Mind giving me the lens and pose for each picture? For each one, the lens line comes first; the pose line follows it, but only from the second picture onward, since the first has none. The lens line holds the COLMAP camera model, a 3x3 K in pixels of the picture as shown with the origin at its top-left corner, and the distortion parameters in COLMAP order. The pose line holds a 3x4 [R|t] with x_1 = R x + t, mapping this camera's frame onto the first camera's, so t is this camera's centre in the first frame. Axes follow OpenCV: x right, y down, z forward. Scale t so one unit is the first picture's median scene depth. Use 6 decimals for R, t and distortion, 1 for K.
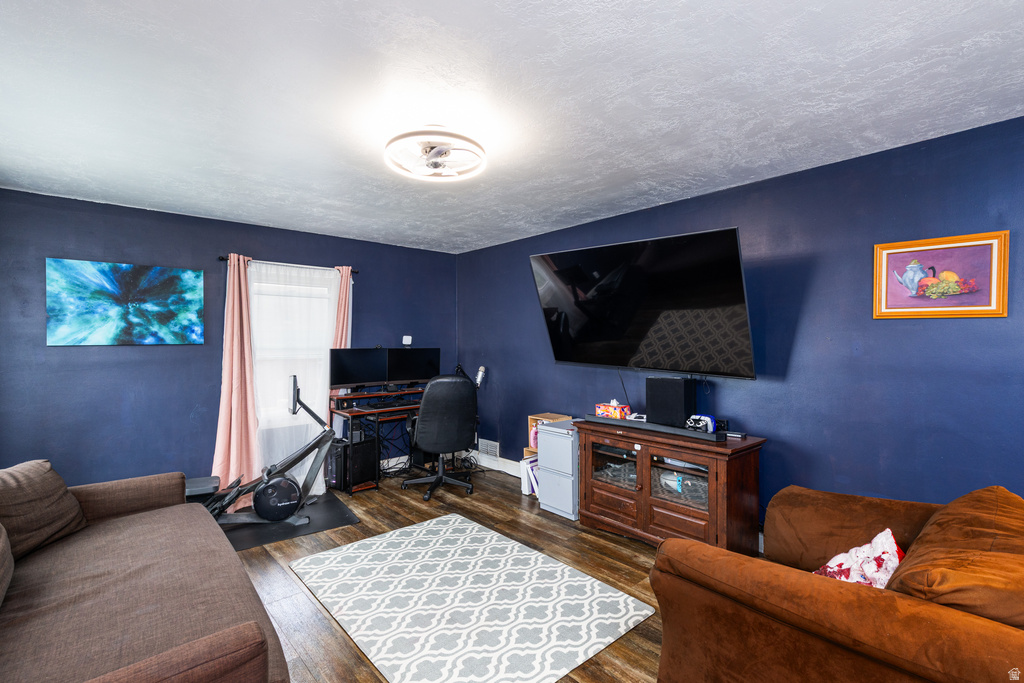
lens RADIAL K [[464.8, 0, 511.3], [0, 464.8, 341.8], [0, 0, 1]] dist [0.005028, -0.000620]
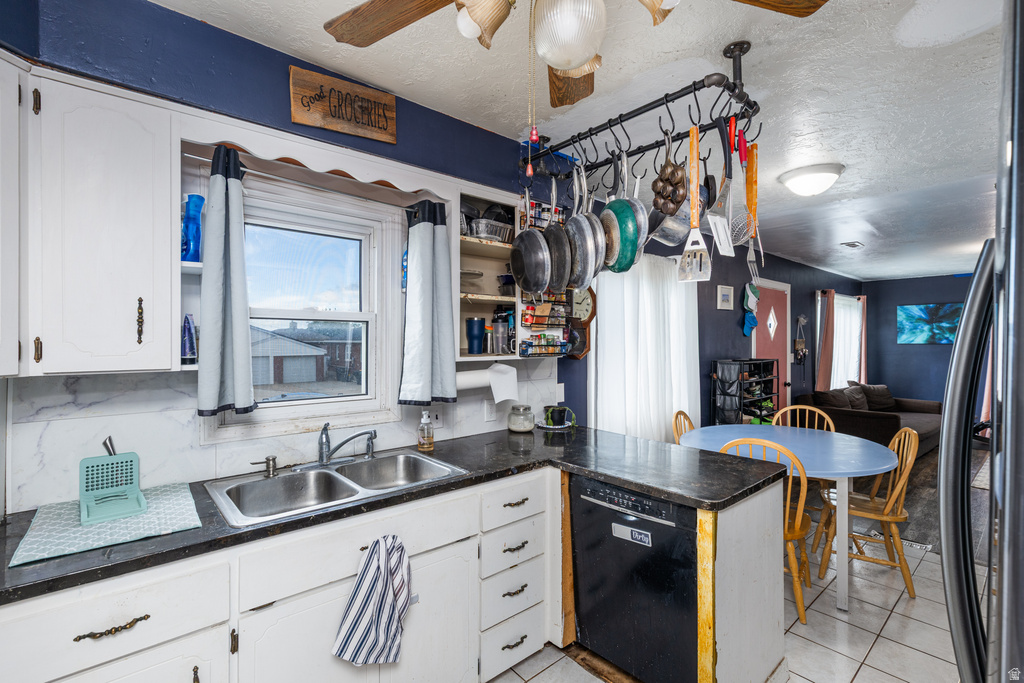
lens RADIAL K [[464.8, 0, 510.8], [0, 464.8, 342.5], [0, 0, 1]] dist [0.005028, -0.000620]
pose [[-0.023860, 0.002833, -0.999711, 1.300613], [-0.010690, 0.999938, 0.003089, 0.014999], [0.999658, 0.010760, -0.023828, -0.824342]]
